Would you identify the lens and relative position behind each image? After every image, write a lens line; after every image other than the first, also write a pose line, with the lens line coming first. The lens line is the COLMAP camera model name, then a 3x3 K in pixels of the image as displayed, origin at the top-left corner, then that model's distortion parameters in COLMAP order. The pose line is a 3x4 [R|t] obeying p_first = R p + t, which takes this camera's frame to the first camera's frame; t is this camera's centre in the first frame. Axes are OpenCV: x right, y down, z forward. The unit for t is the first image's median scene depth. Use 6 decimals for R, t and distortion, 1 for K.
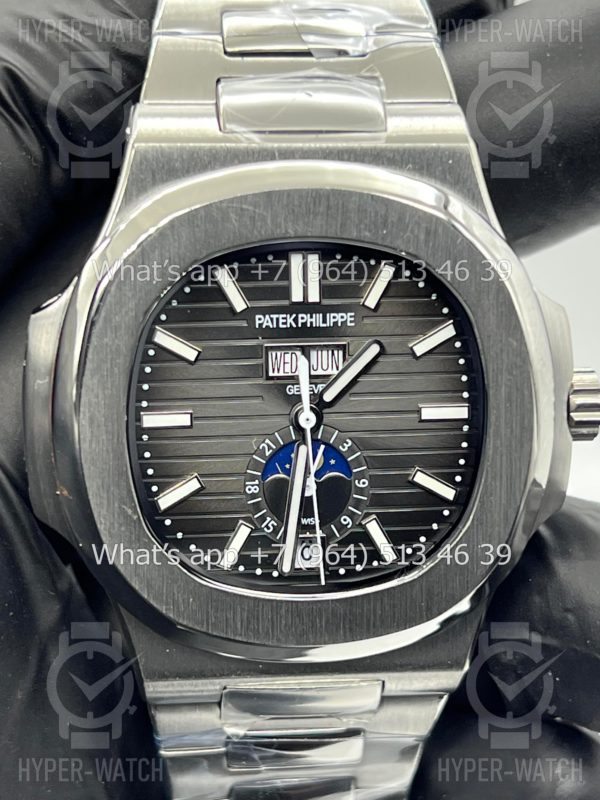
lens RADIAL K [[1865.3, 0, 300.0], [0, 1865.3, 400.0], [0, 0, 1]] dist [0.160317, -0.195004]
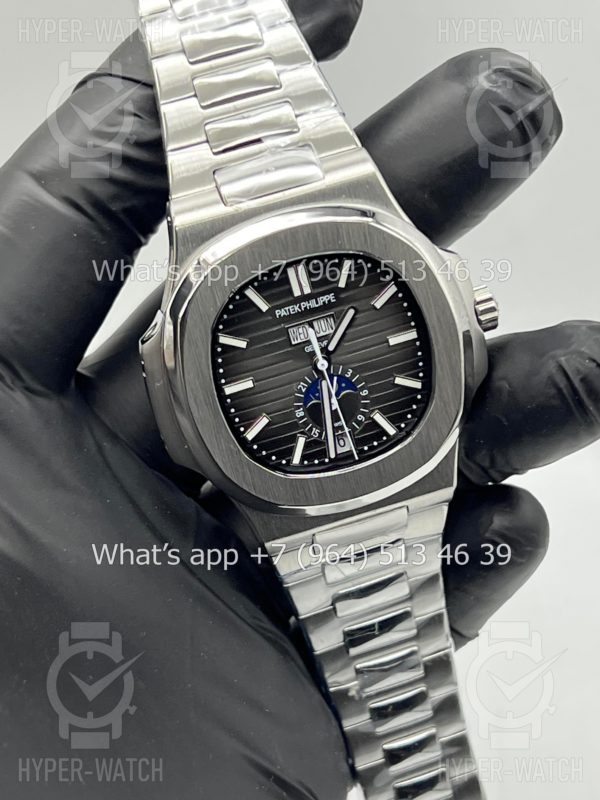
lens RADIAL K [[1865.3, 0, 300.0], [0, 1865.3, 400.0], [0, 0, 1]] dist [0.160317, -0.195004]
pose [[0.966789, -0.255462, 0.007633, -0.035040], [0.253747, 0.963008, 0.090711, -0.111526], [-0.030524, -0.085762, 0.995848, -0.615211]]
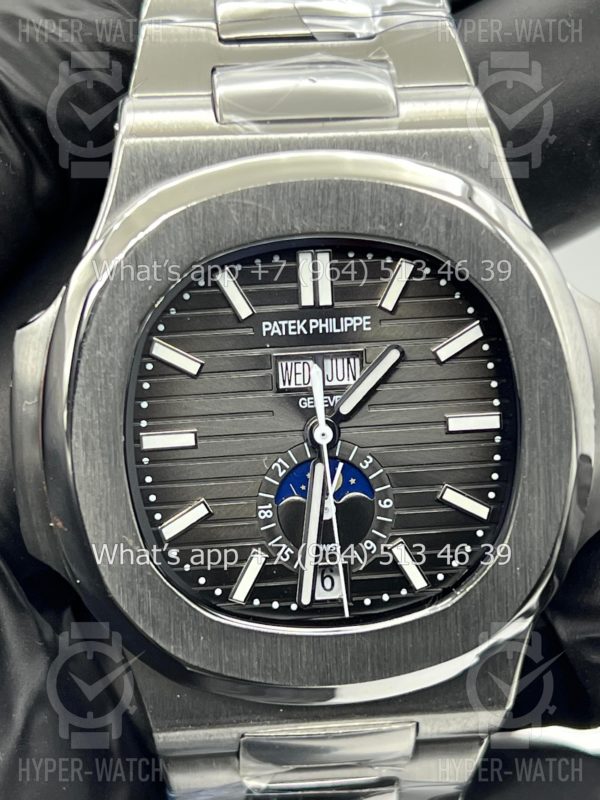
lens RADIAL K [[1865.3, 0, 300.0], [0, 1865.3, 400.0], [0, 0, 1]] dist [0.160317, -0.195004]
pose [[0.999366, -0.034487, -0.008810, 0.001232], [0.034151, 0.998777, -0.035754, 0.025610], [0.010032, 0.035431, 0.999322, 0.090624]]
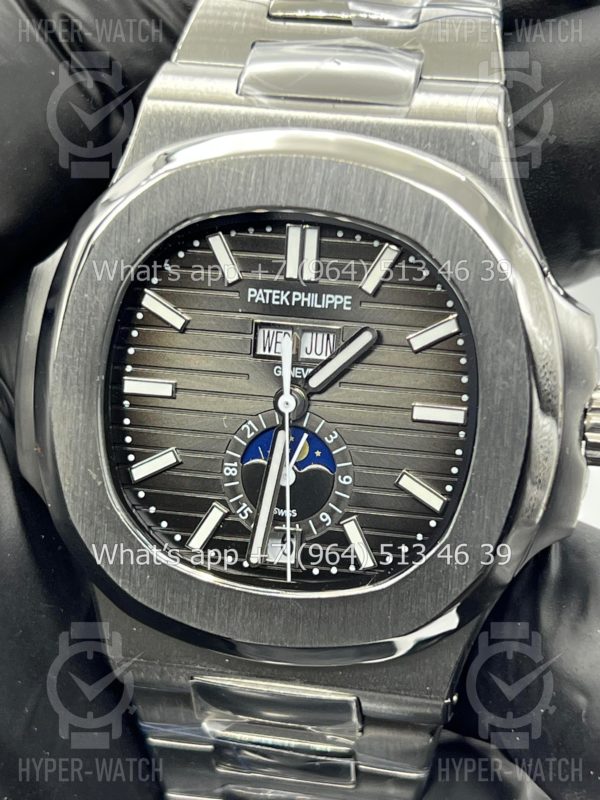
lens RADIAL K [[1865.3, 0, 300.0], [0, 1865.3, 400.0], [0, 0, 1]] dist [0.160317, -0.195004]
pose [[0.952846, 0.110202, -0.282738, 0.274177], [-0.120470, 0.992533, -0.019135, 0.025868], [0.278518, 0.052294, 0.959006, 0.098973]]
